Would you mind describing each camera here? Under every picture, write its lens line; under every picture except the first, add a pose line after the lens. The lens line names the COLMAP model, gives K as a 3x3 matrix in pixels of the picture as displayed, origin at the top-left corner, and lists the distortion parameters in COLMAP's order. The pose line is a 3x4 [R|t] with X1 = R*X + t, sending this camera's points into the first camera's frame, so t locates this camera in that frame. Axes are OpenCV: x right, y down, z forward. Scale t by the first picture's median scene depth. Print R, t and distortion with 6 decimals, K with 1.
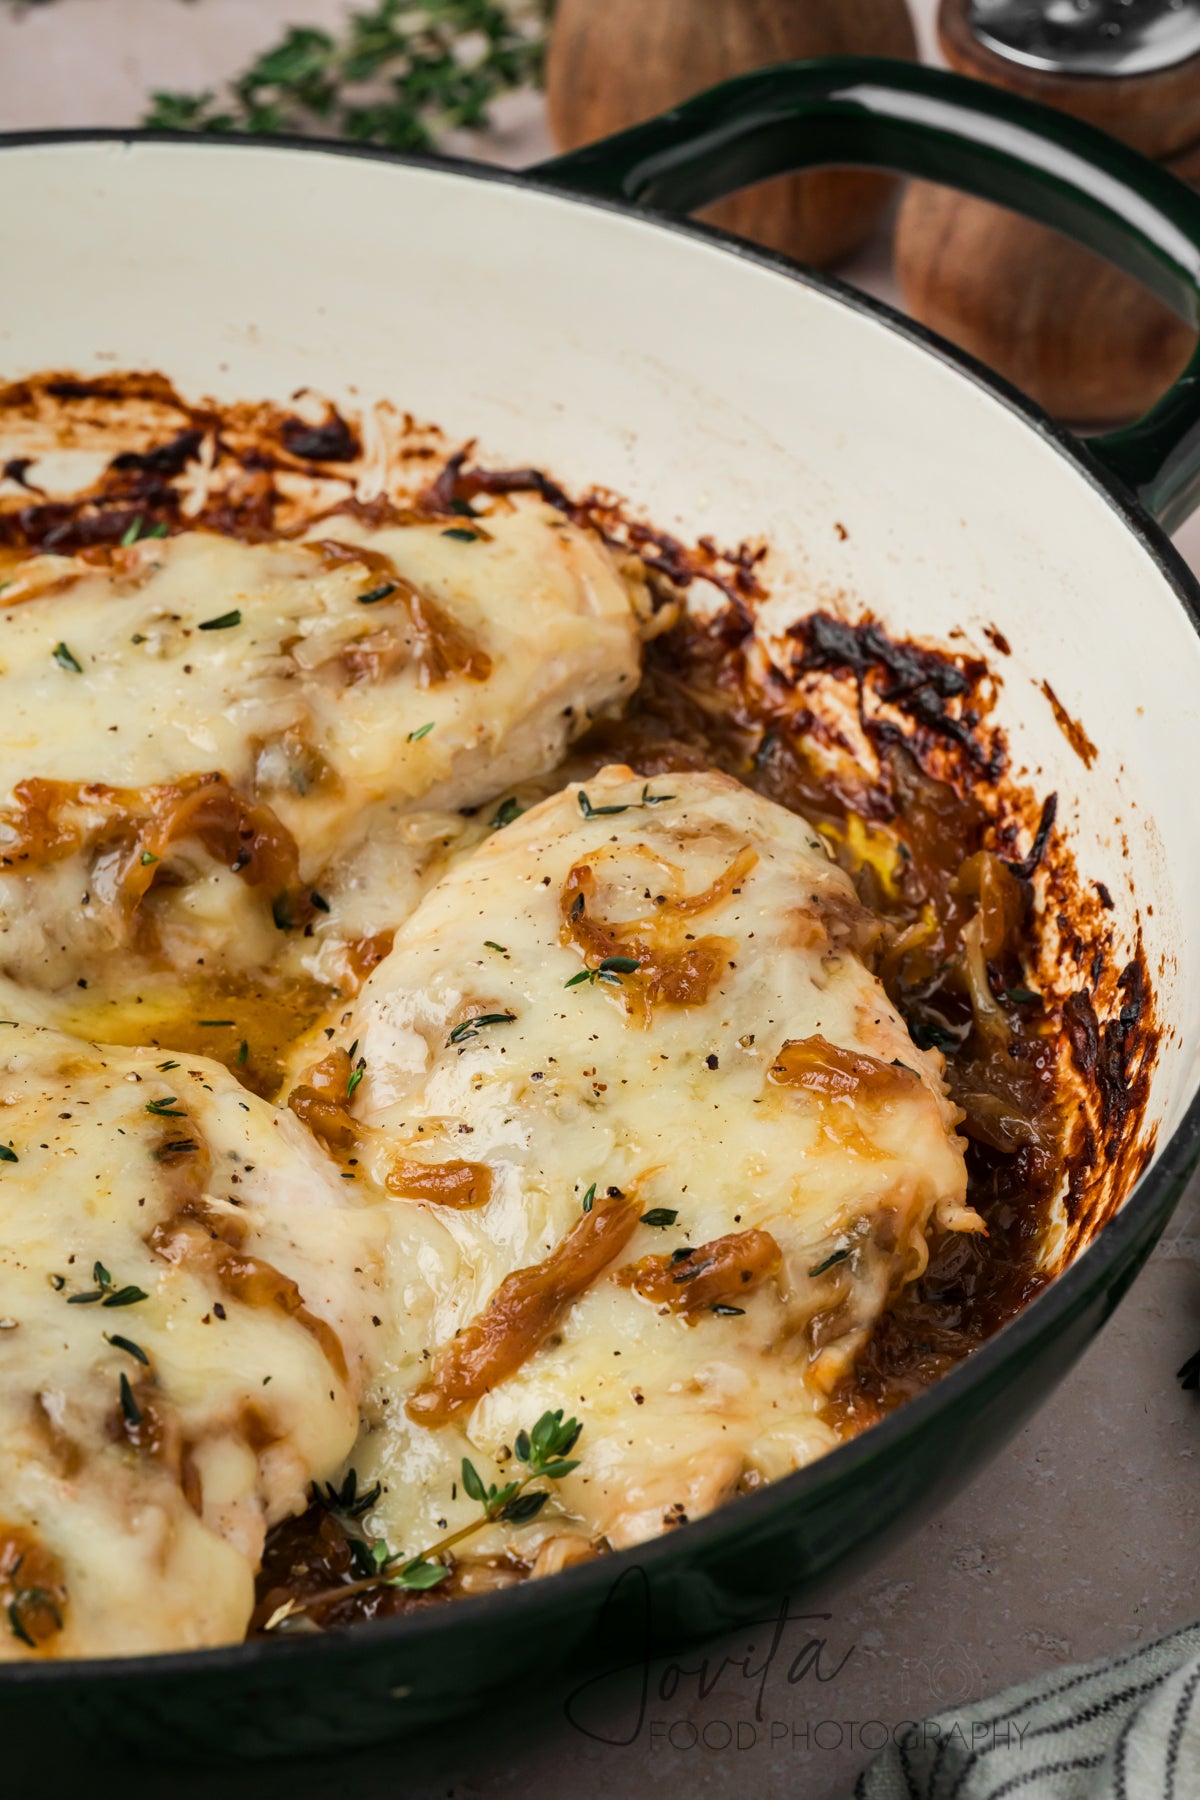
lens RADIAL K [[7060.4, 0, 599.9], [0, 7060.4, 904.9], [0, 0, 1]] dist [0.039017, 0.000000]
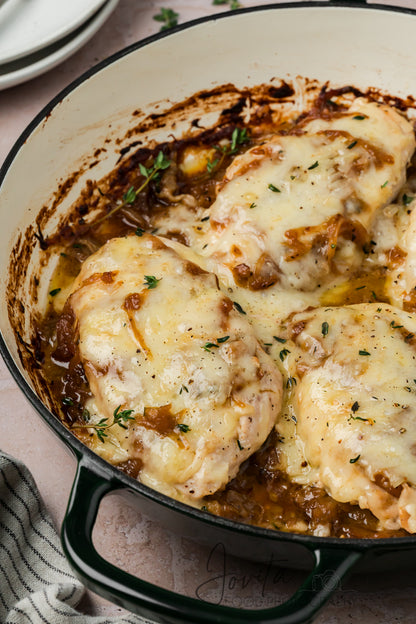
lens RADIAL K [[2447.6, 0, 206.3], [0, 2447.6, 309.2], [0, 0, 1]] dist [0.039017, 0.000000]
pose [[0.929273, -0.270372, 0.251696, -0.411680], [0.220932, 0.952875, 0.207888, -0.228090], [-0.296042, -0.137576, 0.945215, -0.084354]]
